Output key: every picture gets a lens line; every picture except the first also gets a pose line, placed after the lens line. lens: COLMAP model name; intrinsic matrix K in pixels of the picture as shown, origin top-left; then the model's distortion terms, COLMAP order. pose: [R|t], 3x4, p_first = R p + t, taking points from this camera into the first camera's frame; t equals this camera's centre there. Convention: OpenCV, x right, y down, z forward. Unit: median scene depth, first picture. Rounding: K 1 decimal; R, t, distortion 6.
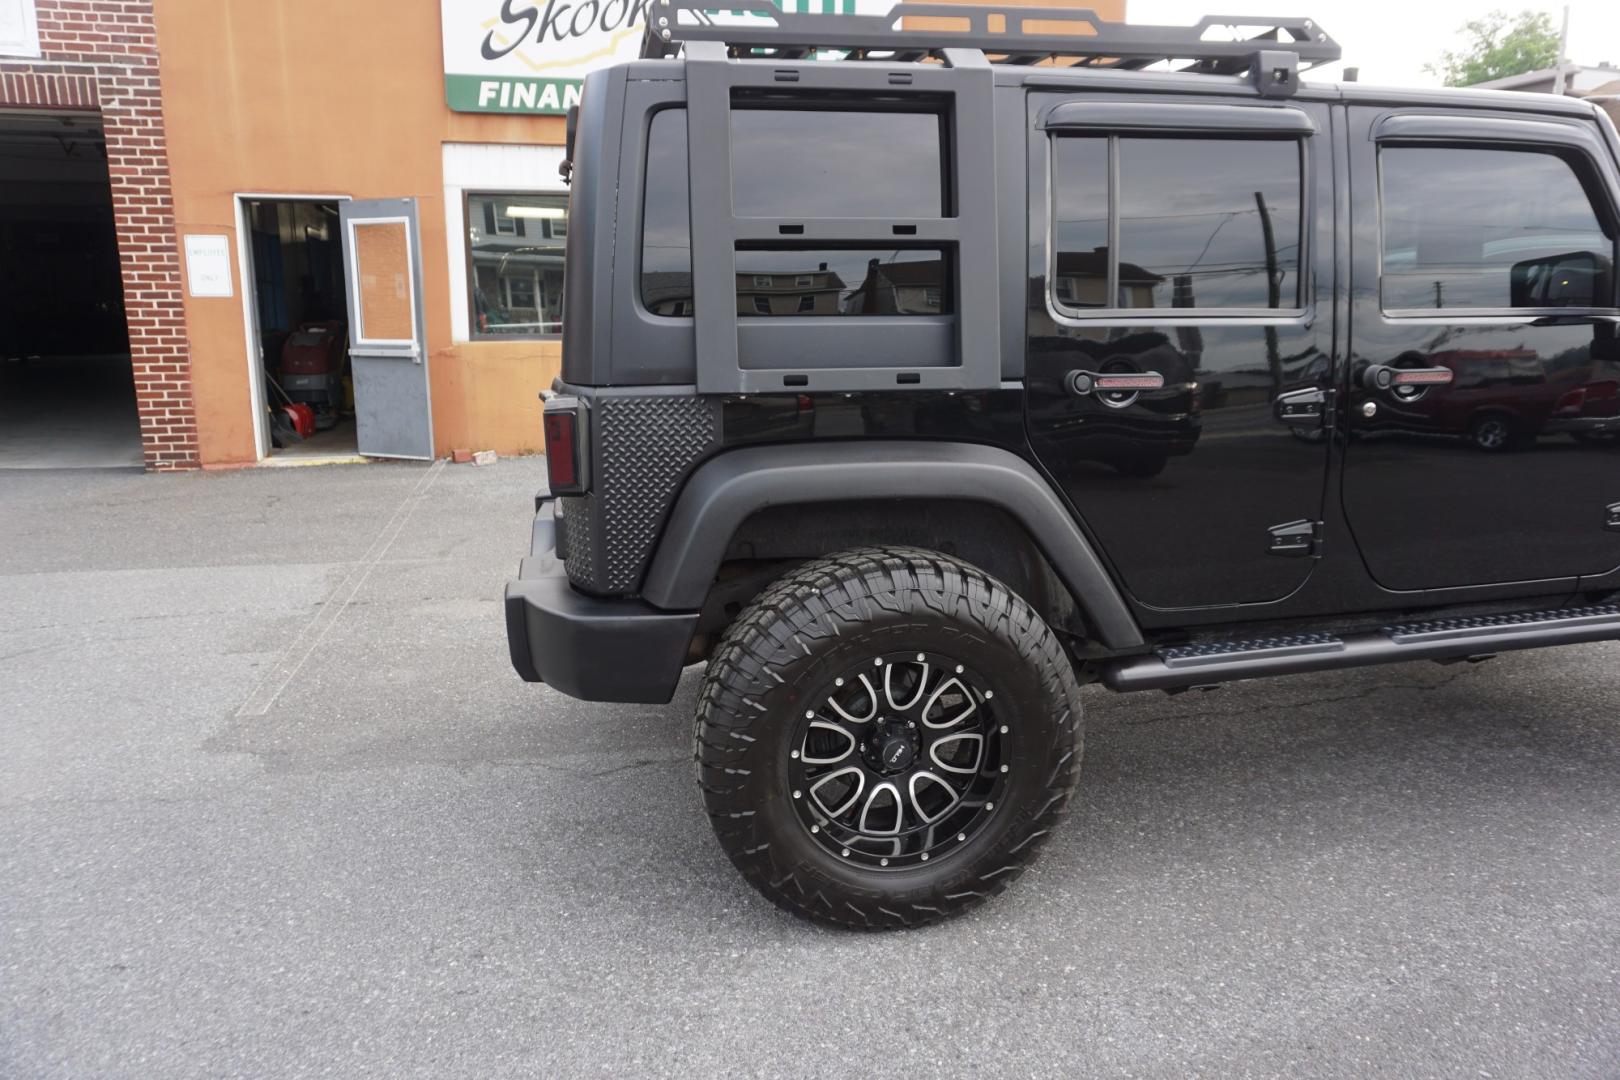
lens RADIAL K [[1089.2, 0, 804.1], [0, 1089.2, 535.1], [0, 0, 1]] dist [-0.048959, 0.039397]
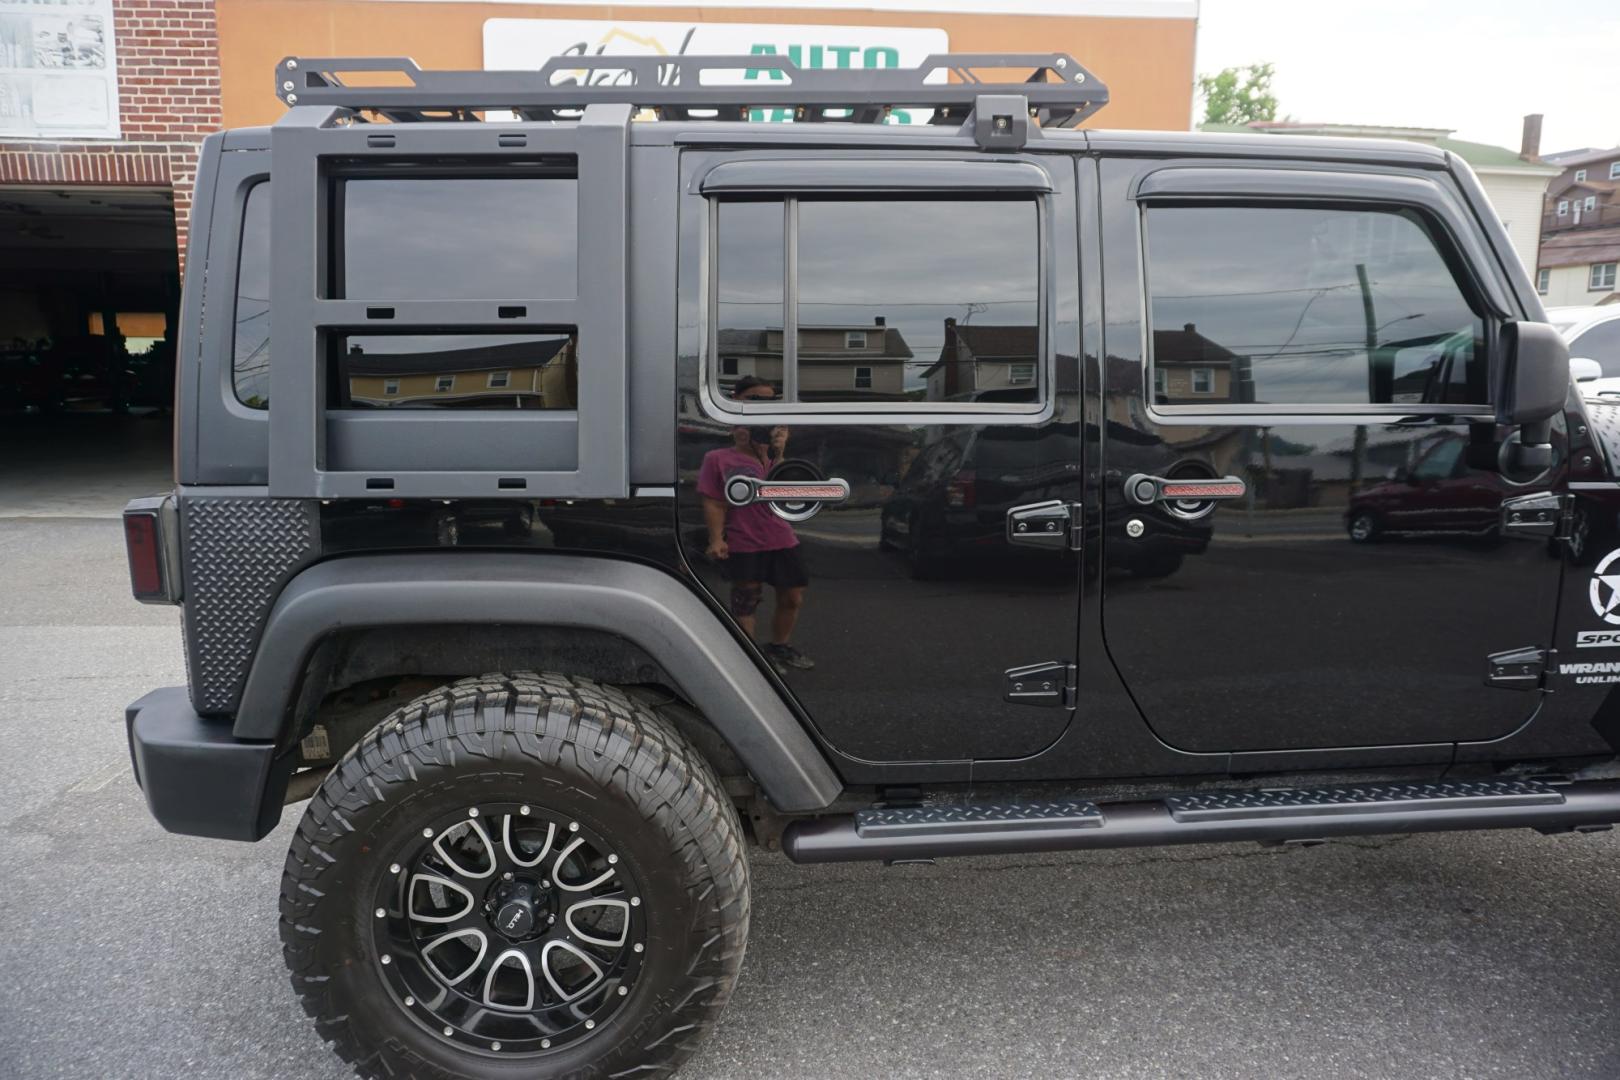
lens RADIAL K [[1089.2, 0, 804.1], [0, 1089.2, 535.1], [0, 0, 1]] dist [-0.048959, 0.039397]
pose [[0.989253, 0.028980, -0.143313, 0.419926], [-0.036340, 0.998137, -0.049009, -0.065782], [0.141625, 0.053691, 0.988463, 0.176143]]
